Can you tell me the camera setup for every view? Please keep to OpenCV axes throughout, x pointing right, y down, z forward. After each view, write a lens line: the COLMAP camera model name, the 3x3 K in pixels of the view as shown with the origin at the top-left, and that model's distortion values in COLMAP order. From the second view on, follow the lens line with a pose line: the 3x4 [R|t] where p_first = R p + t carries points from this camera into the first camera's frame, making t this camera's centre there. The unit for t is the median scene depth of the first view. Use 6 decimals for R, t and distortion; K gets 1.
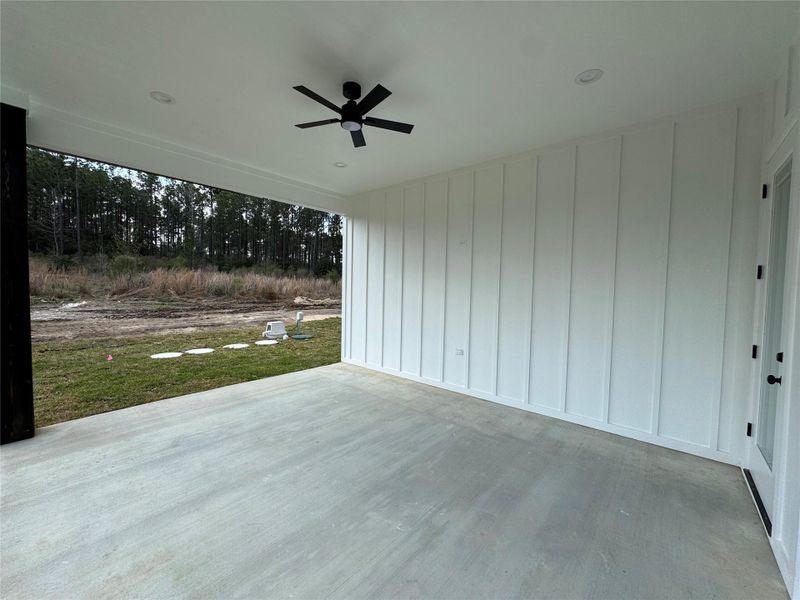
lens RADIAL K [[319.5, 0, 401.5], [0, 319.5, 300.0], [0, 0, 1]] dist [-0.002115, -0.000218]
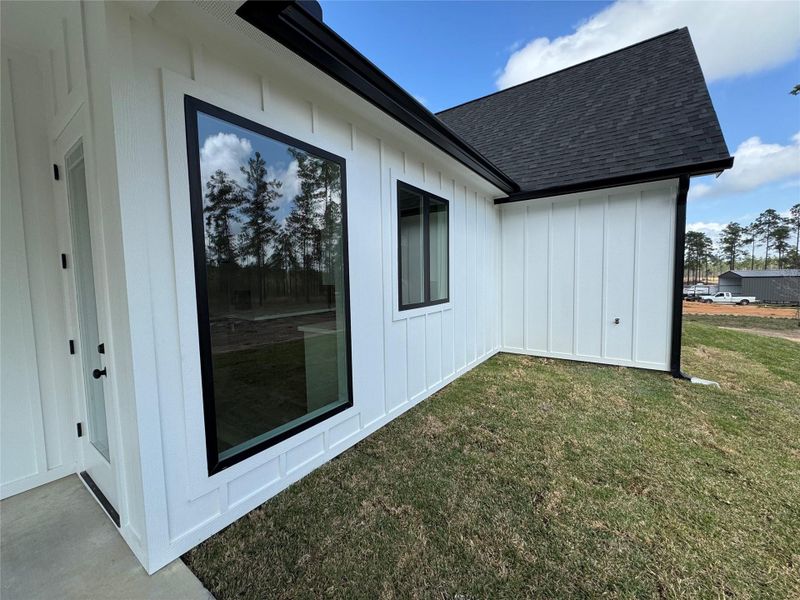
lens RADIAL K [[319.5, 0, 402.2], [0, 319.5, 299.0], [0, 0, 1]] dist [-0.002115, -0.000218]
pose [[-0.098902, -0.084171, 0.991531, 0.115412], [0.058272, 0.994216, 0.090211, -0.005129], [-0.993390, 0.066700, -0.093425, 0.134391]]
